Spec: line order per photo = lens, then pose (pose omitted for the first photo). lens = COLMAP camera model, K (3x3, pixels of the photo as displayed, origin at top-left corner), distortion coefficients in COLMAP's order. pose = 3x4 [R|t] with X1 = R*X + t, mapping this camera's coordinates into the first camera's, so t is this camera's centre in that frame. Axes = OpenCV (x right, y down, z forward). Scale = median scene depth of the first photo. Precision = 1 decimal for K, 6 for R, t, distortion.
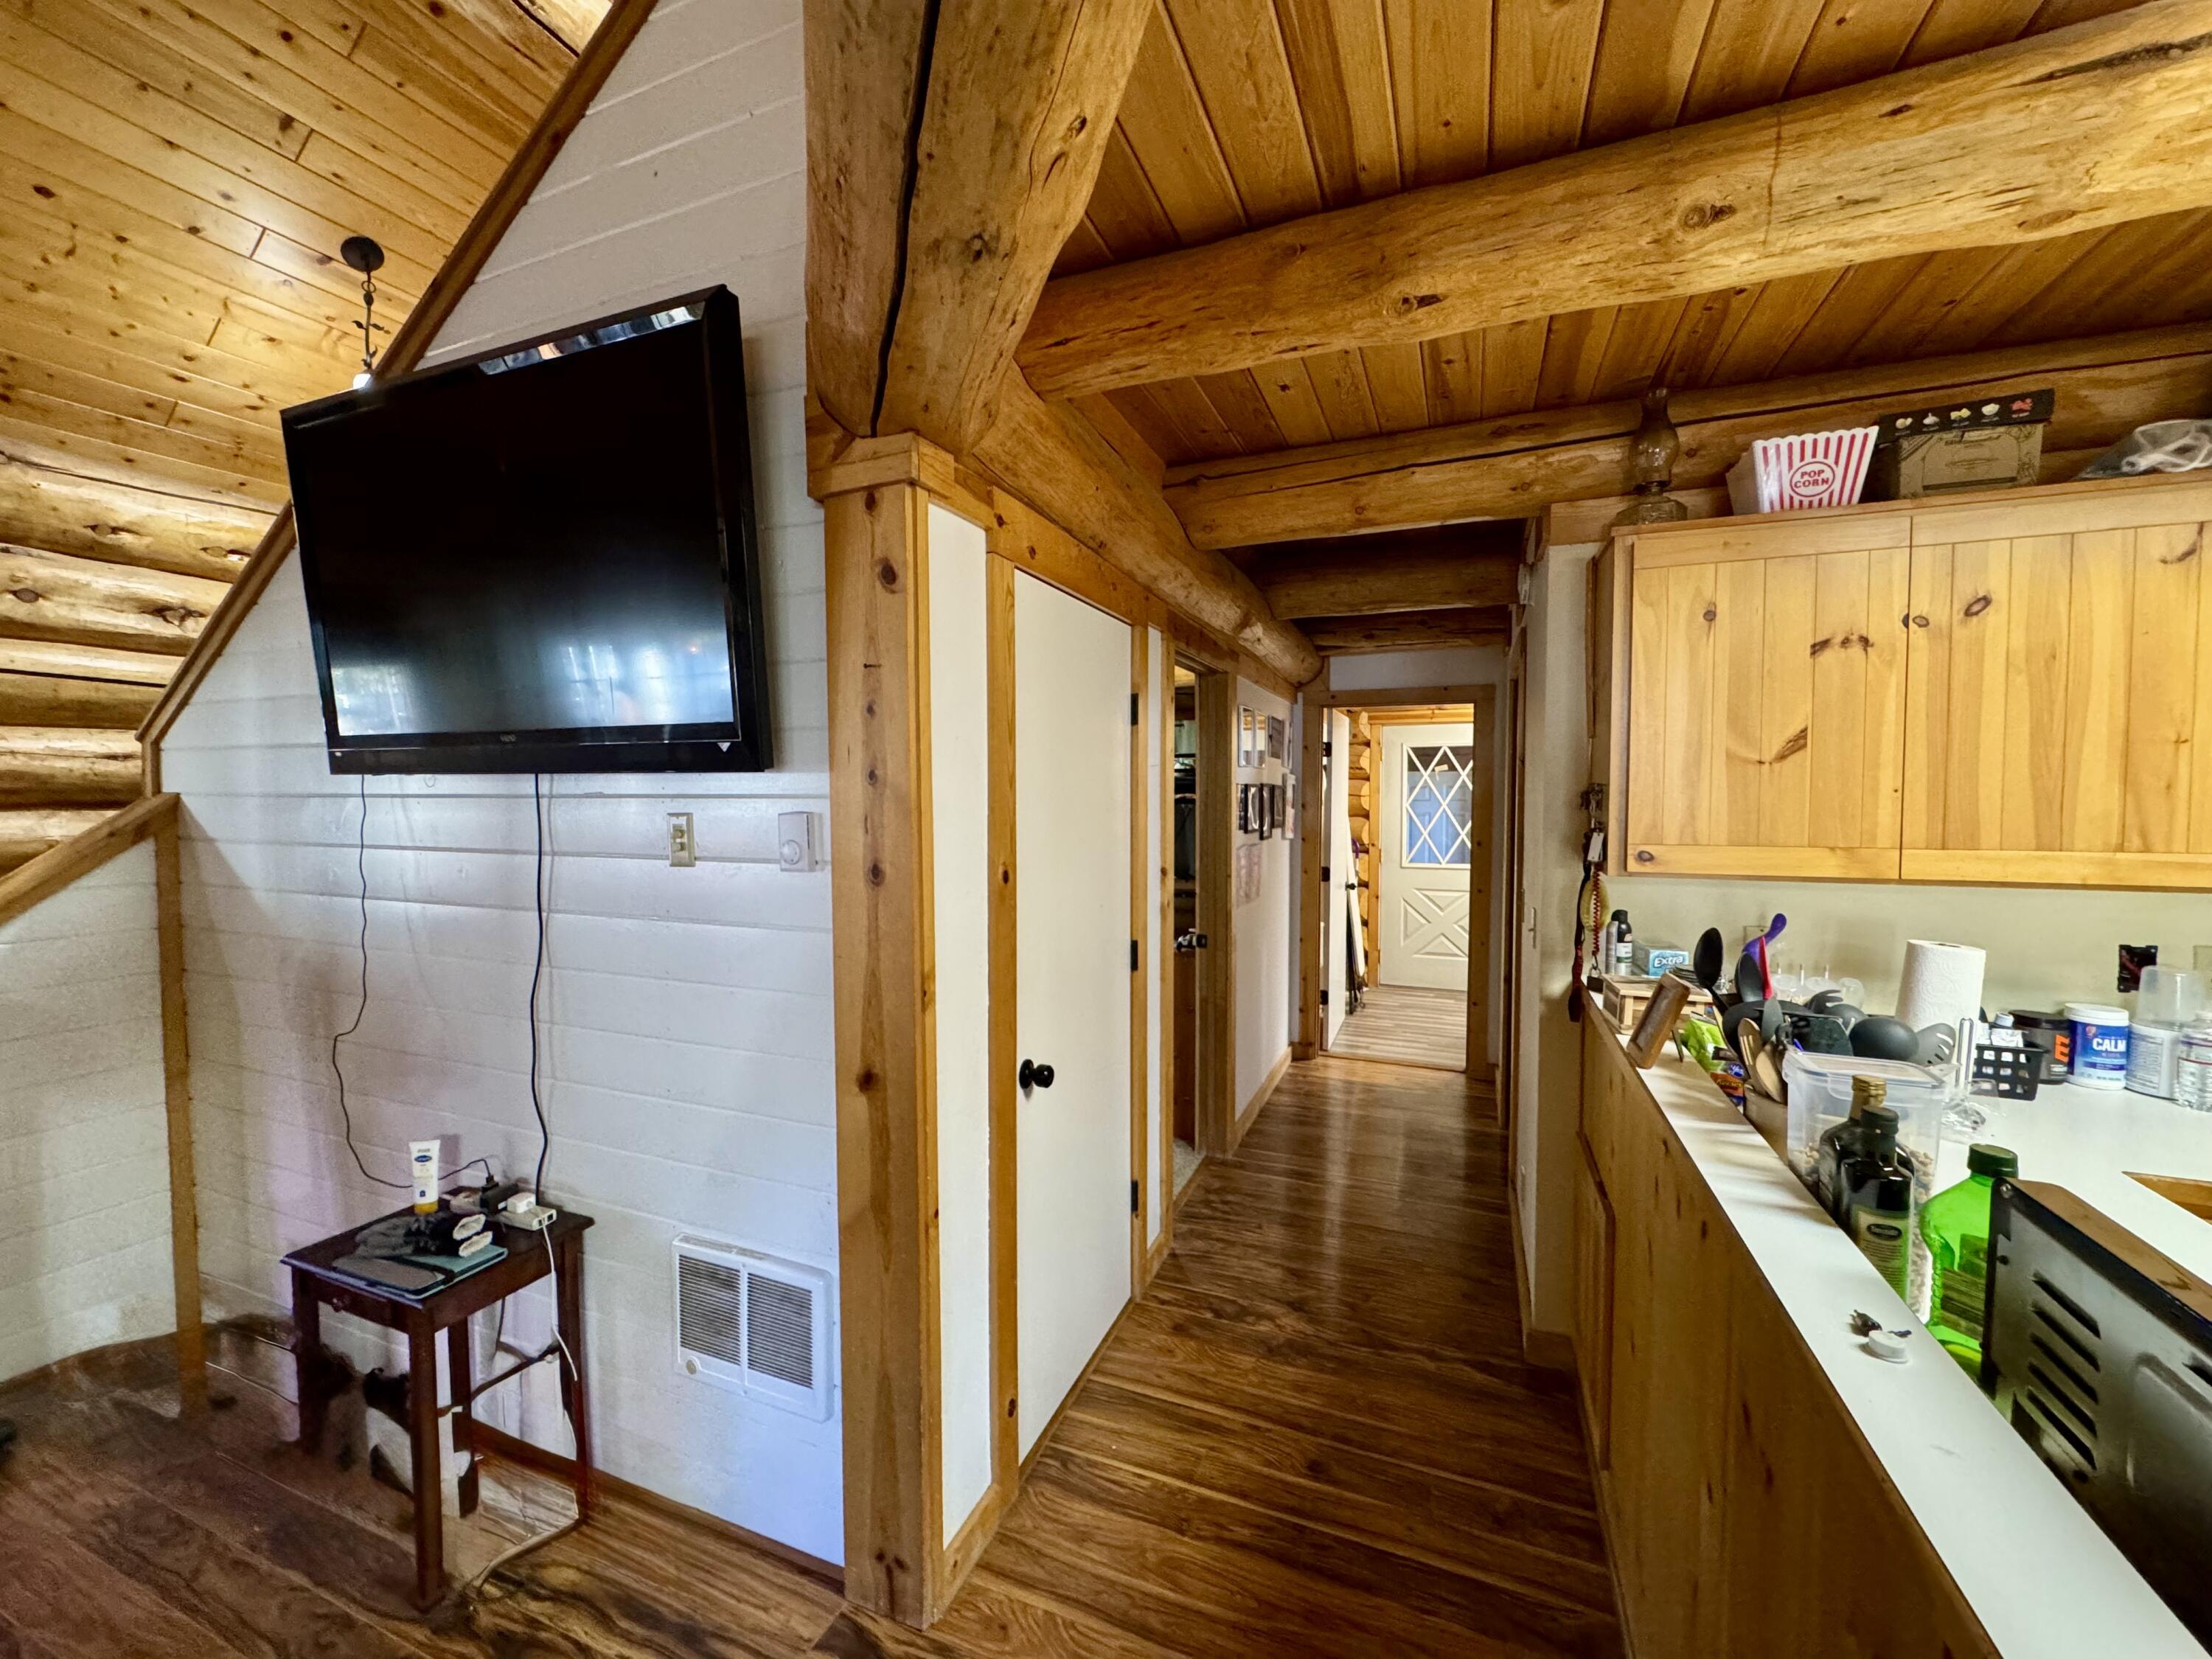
lens RADIAL K [[878.5, 0, 1104.0], [0, 878.5, 822.9], [0, 0, 1]] dist [-0.002366, 0.000211]
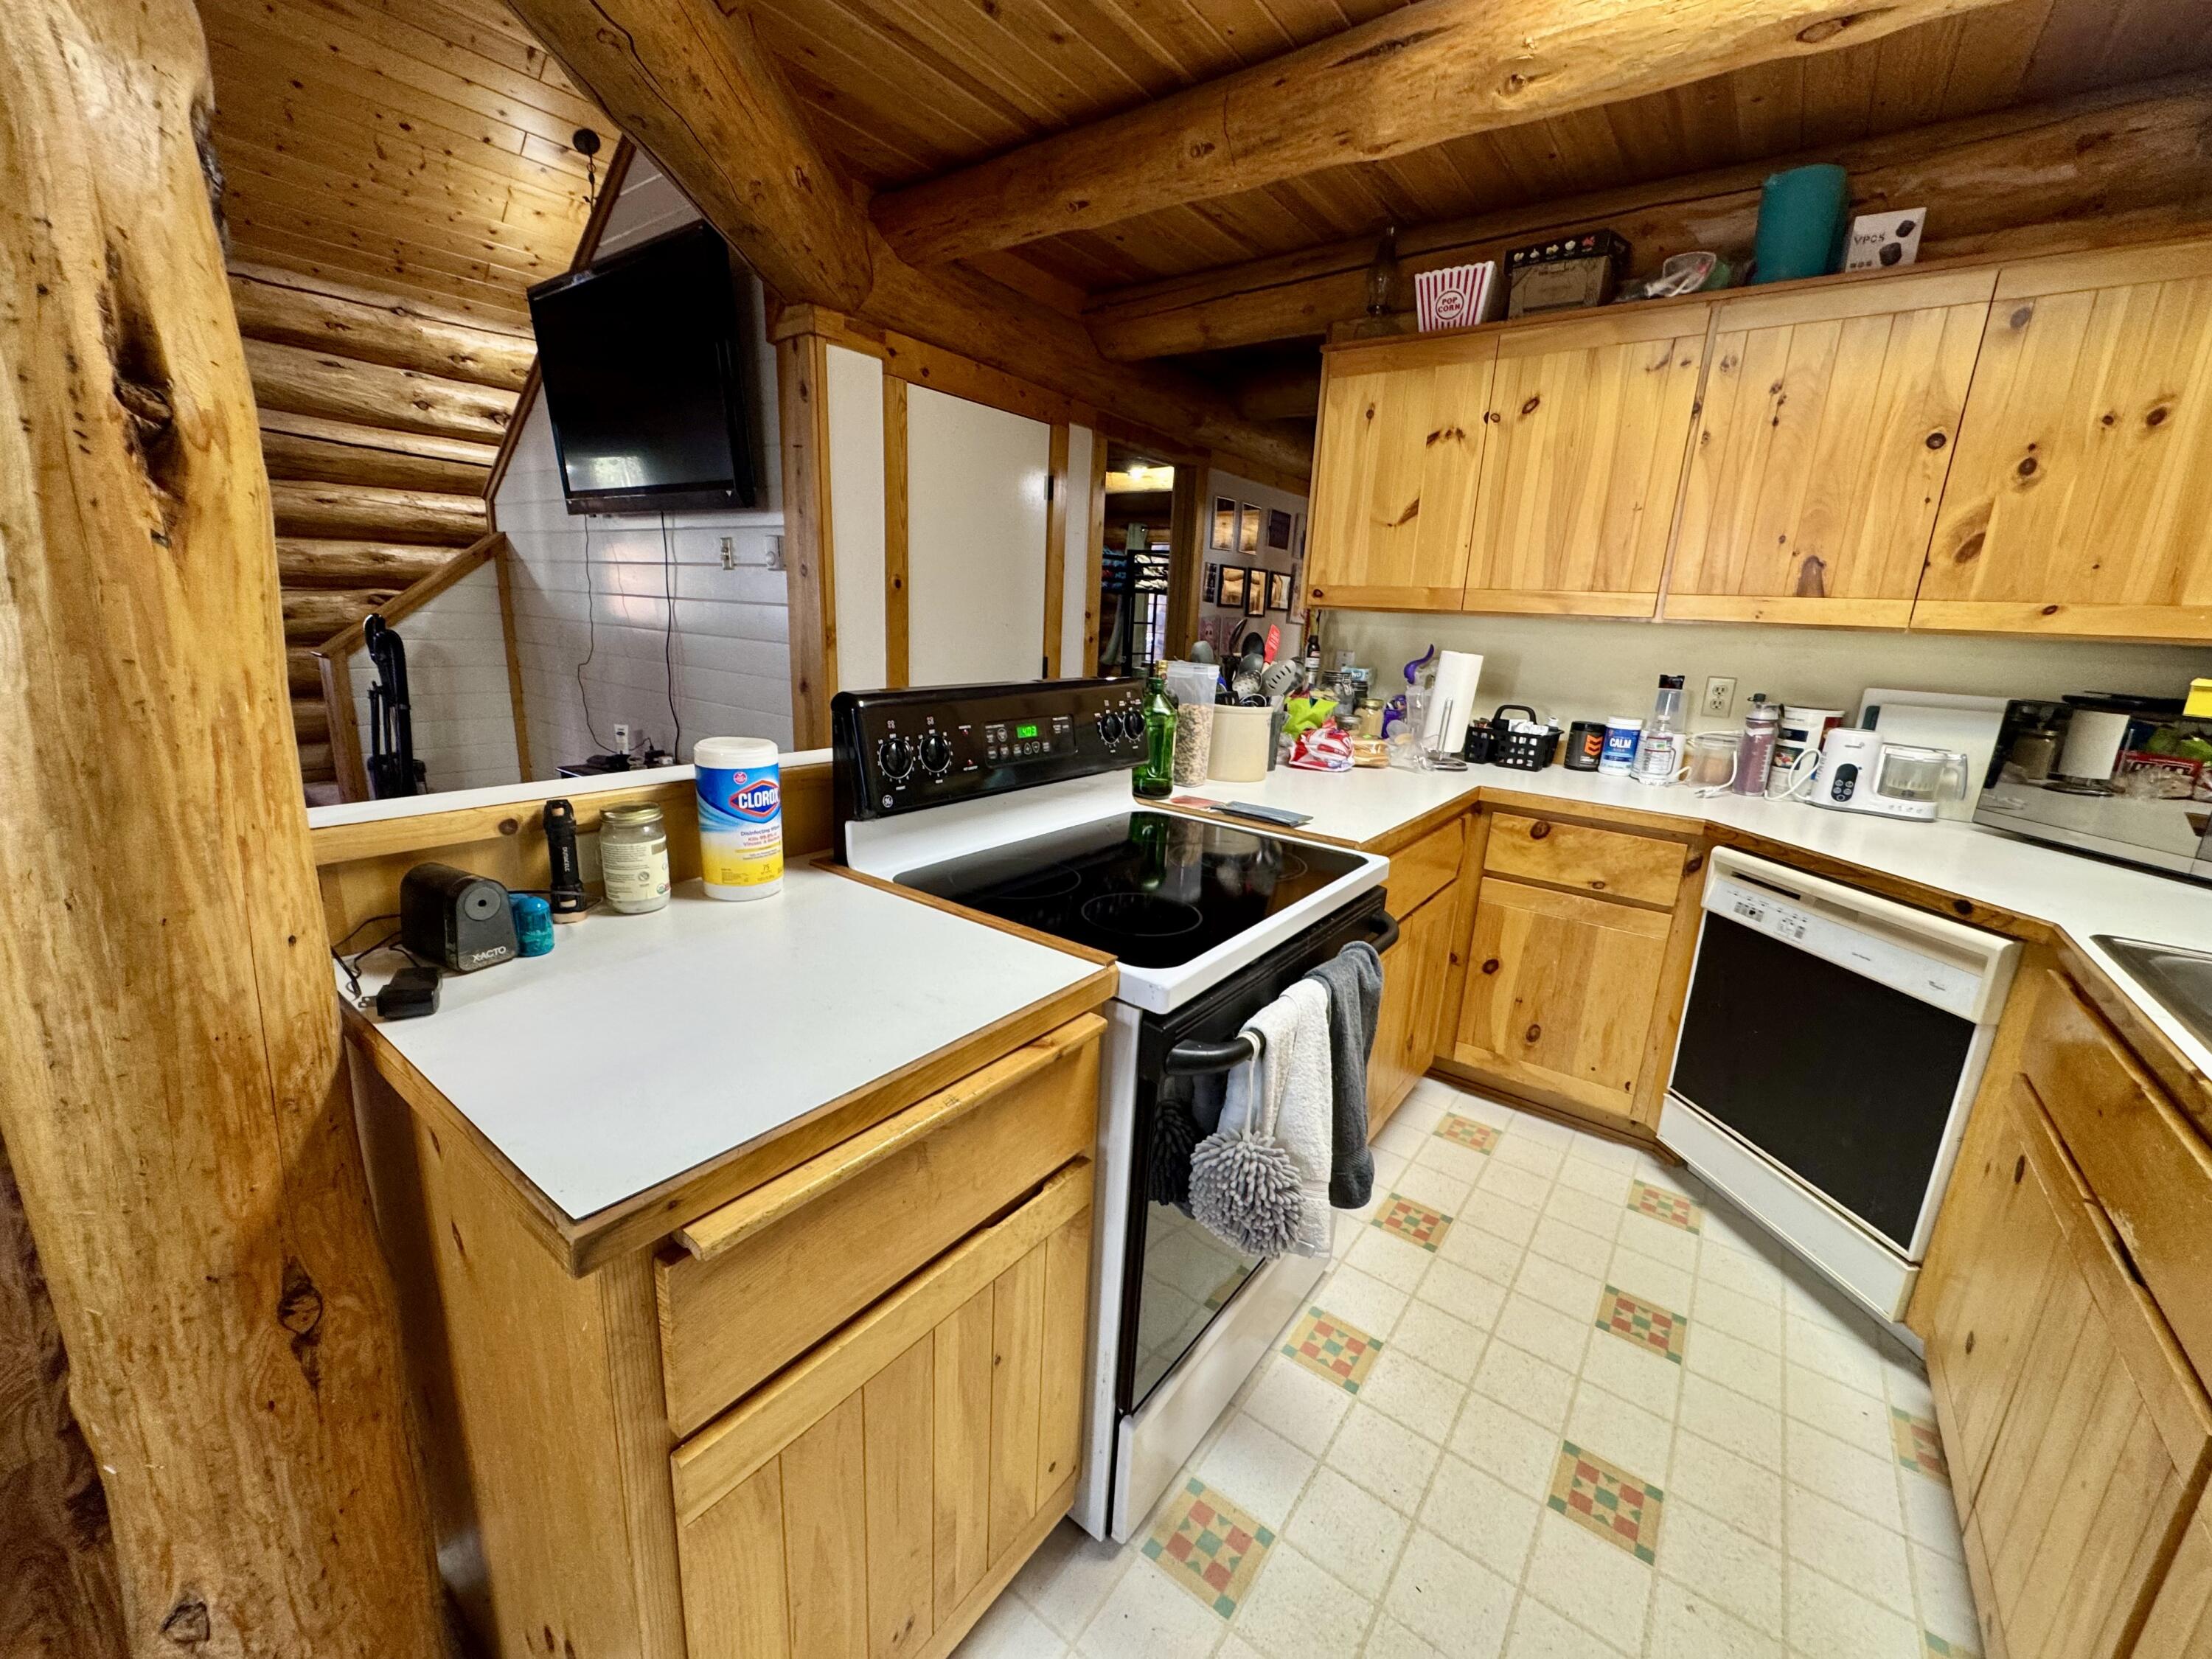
lens RADIAL K [[878.5, 0, 1101.7], [0, 878.5, 822.4], [0, 0, 1]] dist [-0.002366, 0.000211]
pose [[0.965273, 0.107086, -0.238288, 0.652937], [-0.058251, 0.977389, 0.203268, 0.131778], [0.254667, -0.182329, 0.949685, -0.521791]]
